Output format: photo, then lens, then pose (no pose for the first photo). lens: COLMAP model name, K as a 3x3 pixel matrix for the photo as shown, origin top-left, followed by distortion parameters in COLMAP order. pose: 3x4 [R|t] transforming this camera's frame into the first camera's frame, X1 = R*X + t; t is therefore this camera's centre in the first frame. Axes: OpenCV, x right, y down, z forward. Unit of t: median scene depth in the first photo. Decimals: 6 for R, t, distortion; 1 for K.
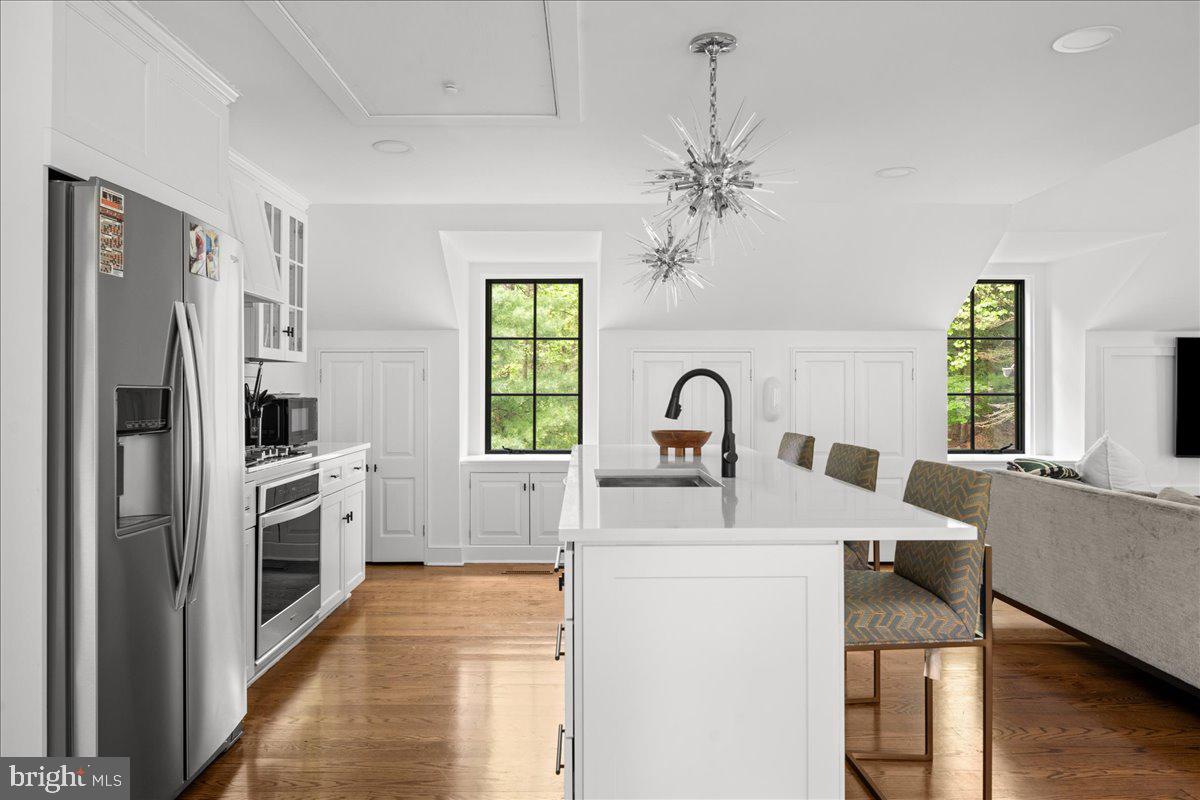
lens RADIAL K [[814.7, 0, 598.3], [0, 814.7, 386.5], [0, 0, 1]] dist [-0.000292, 0.000385]
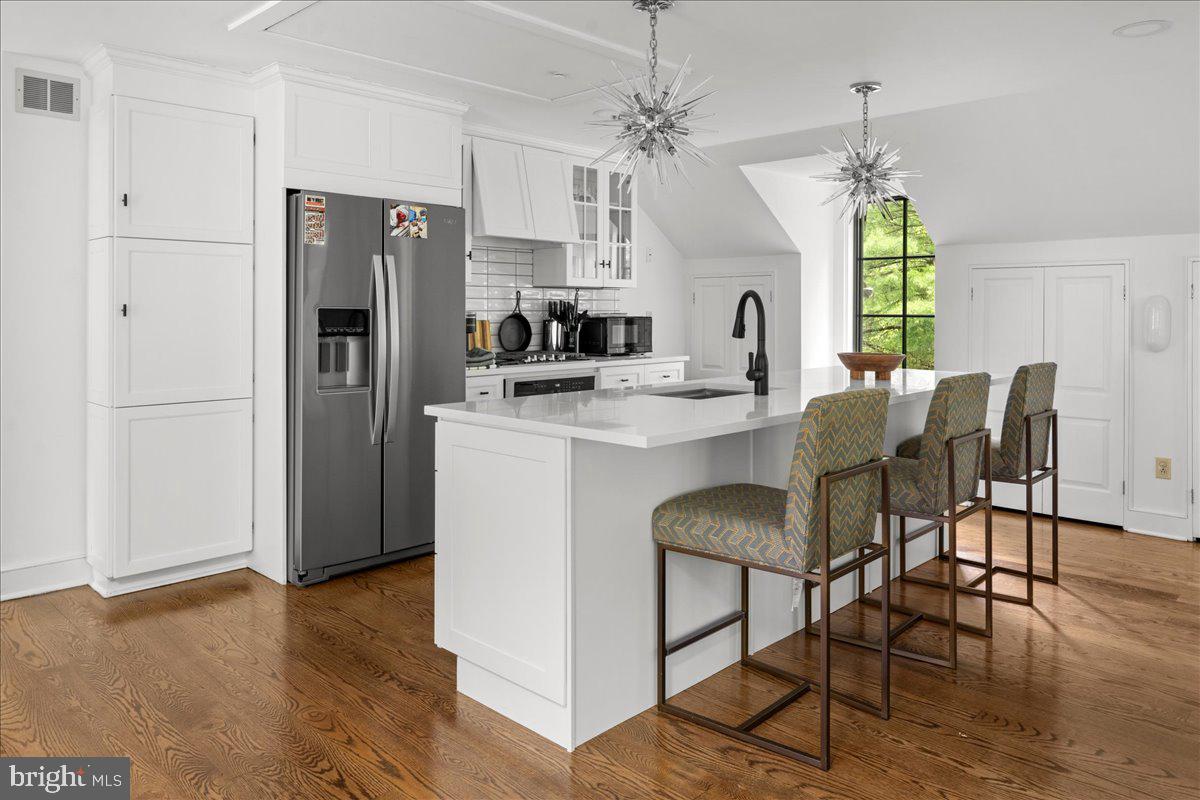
lens RADIAL K [[838.9, 0, 599.2], [0, 838.9, 314.2], [0, 0, 1]] dist [0.004451, 0.001045]
pose [[0.706120, 0.005301, -0.708072, 0.739204], [0.000549, 0.999968, 0.008034, 0.000180], [0.708092, -0.006062, 0.706095, 0.102299]]
